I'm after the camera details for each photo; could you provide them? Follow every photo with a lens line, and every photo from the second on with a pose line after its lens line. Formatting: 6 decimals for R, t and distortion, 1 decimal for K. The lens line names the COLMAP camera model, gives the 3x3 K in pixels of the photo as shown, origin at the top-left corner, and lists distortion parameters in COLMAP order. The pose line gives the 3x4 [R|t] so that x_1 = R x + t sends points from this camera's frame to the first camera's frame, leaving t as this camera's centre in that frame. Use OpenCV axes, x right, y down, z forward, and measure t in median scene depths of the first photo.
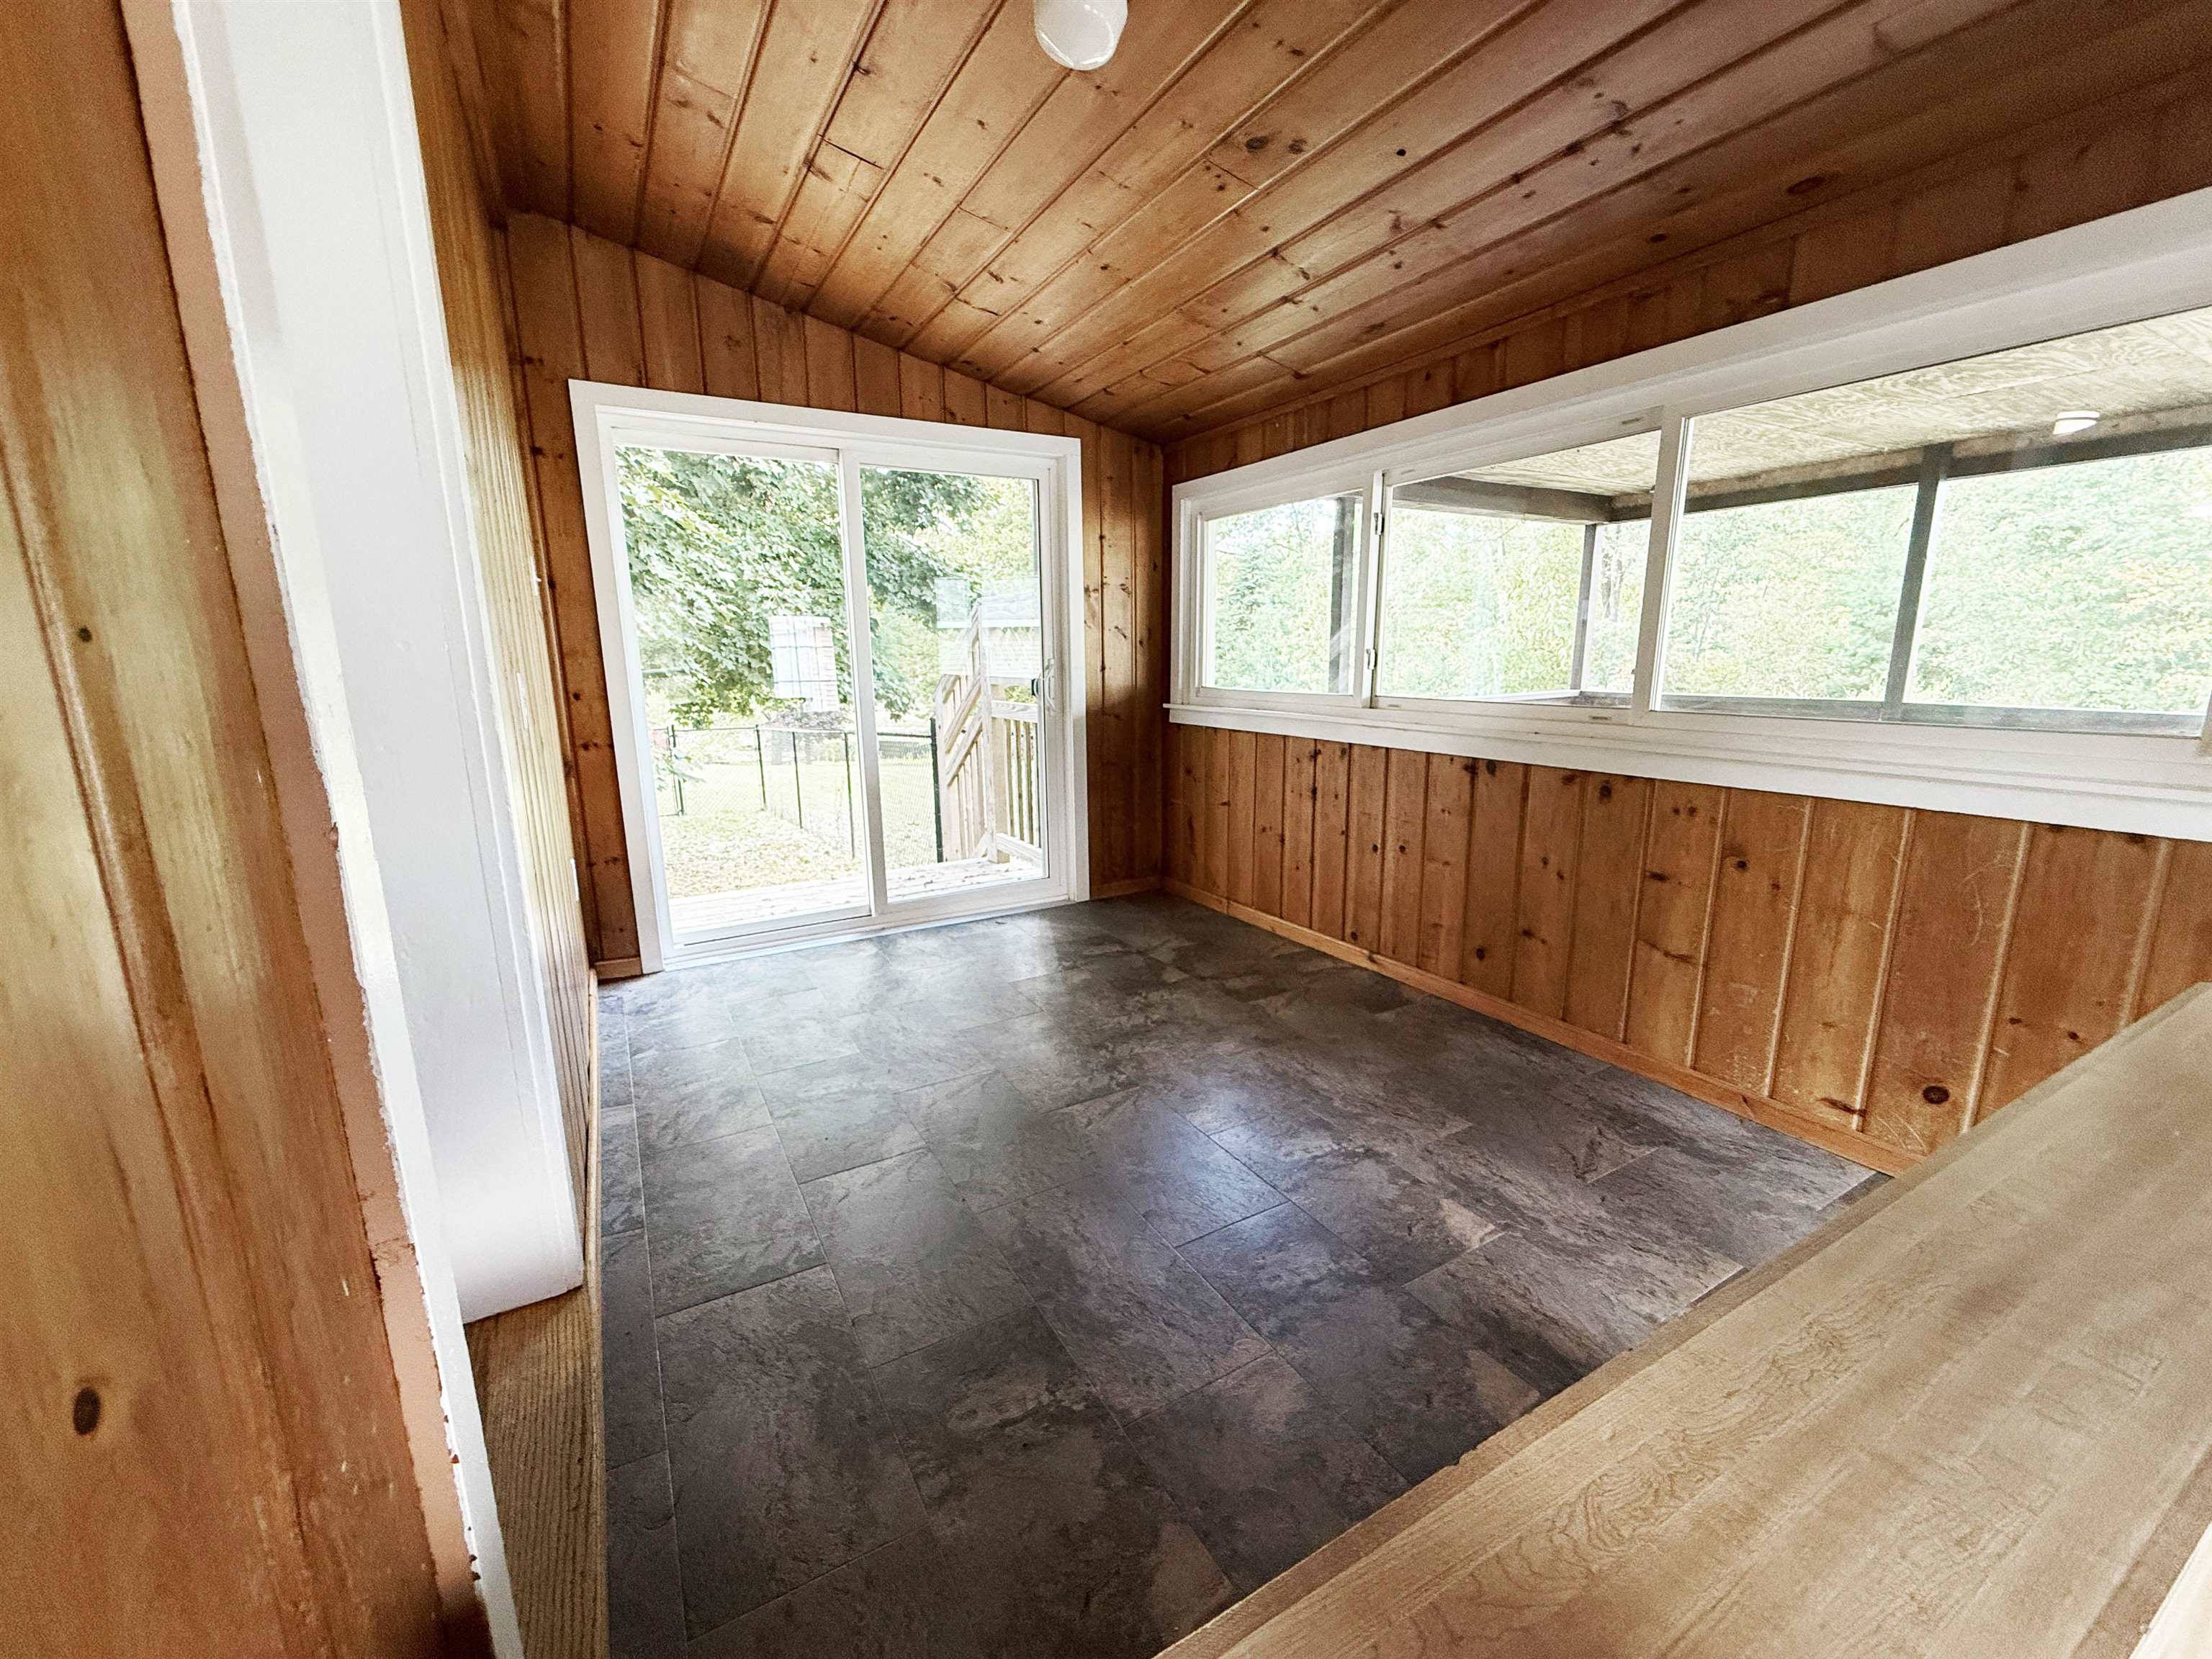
lens RADIAL K [[888.7, 0, 1098.0], [0, 888.7, 831.2], [0, 0, 1]] dist [0.001371, 0.000244]
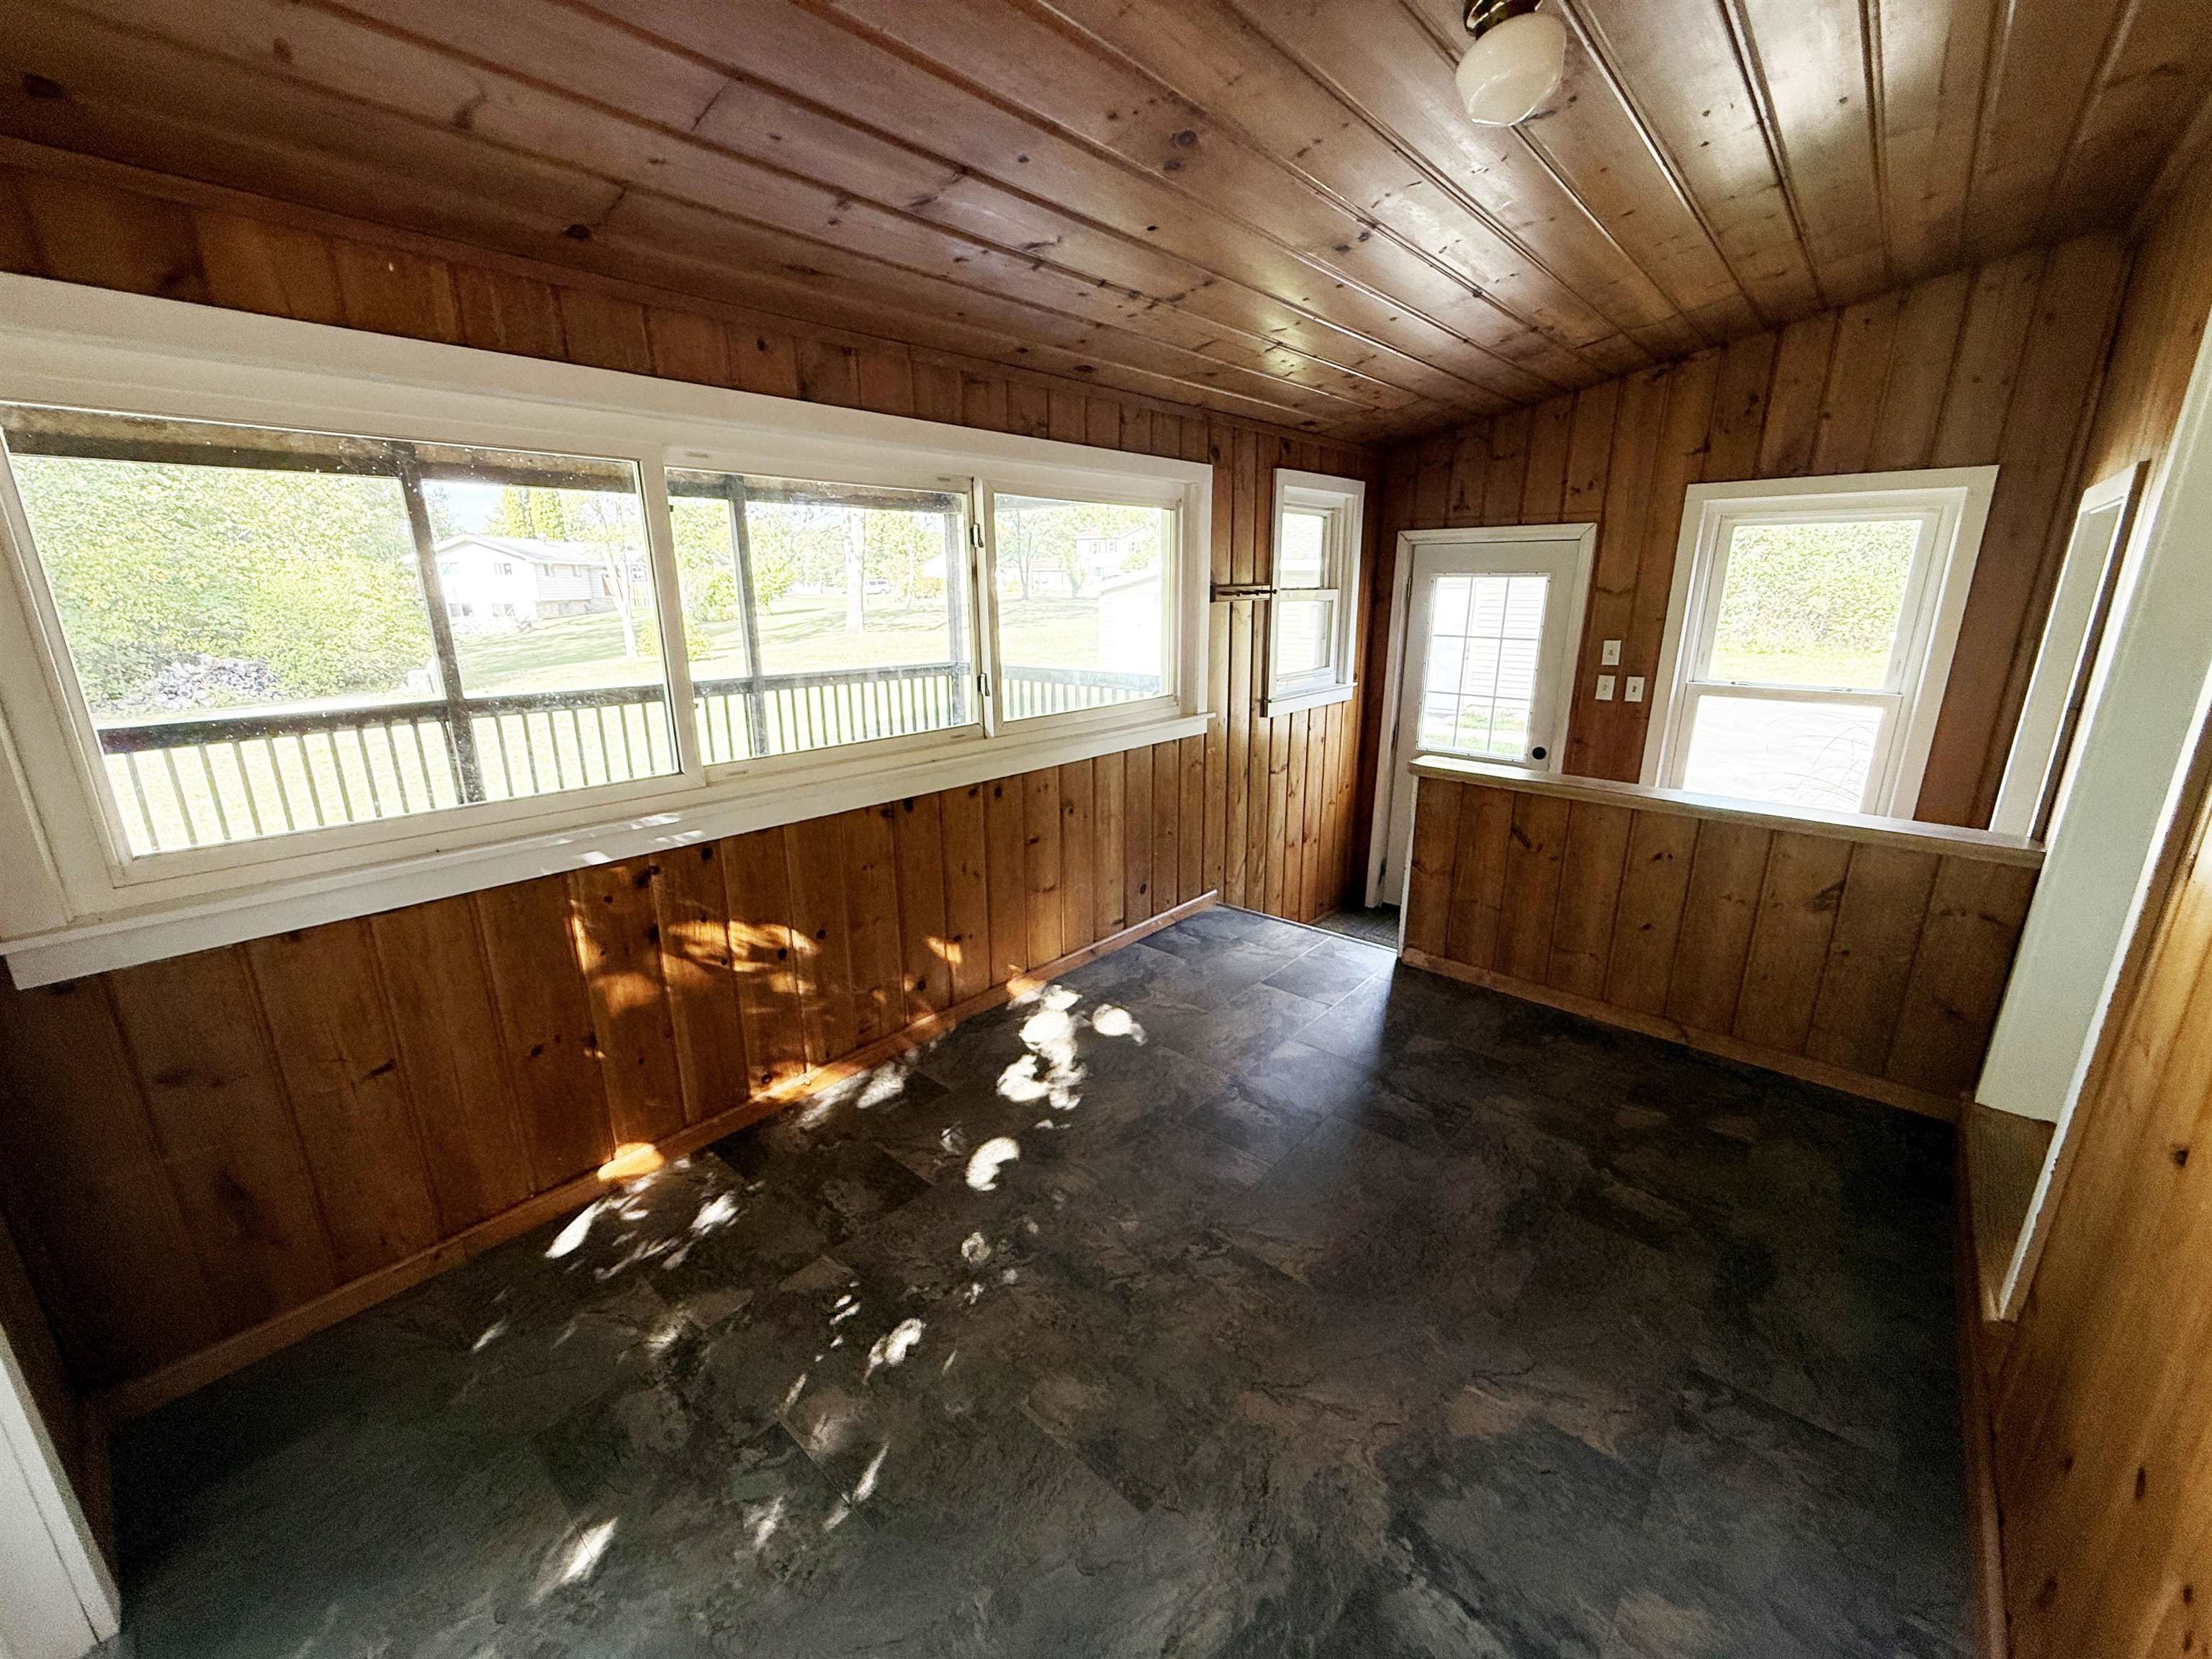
lens RADIAL K [[888.7, 0, 1098.0], [0, 888.7, 831.2], [0, 0, 1]] dist [0.001371, 0.000244]
pose [[-0.331411, -0.245920, 0.910873, -0.612905], [0.193539, 0.927183, 0.320740, -0.369446], [-0.923423, 0.282586, -0.259684, 1.236915]]
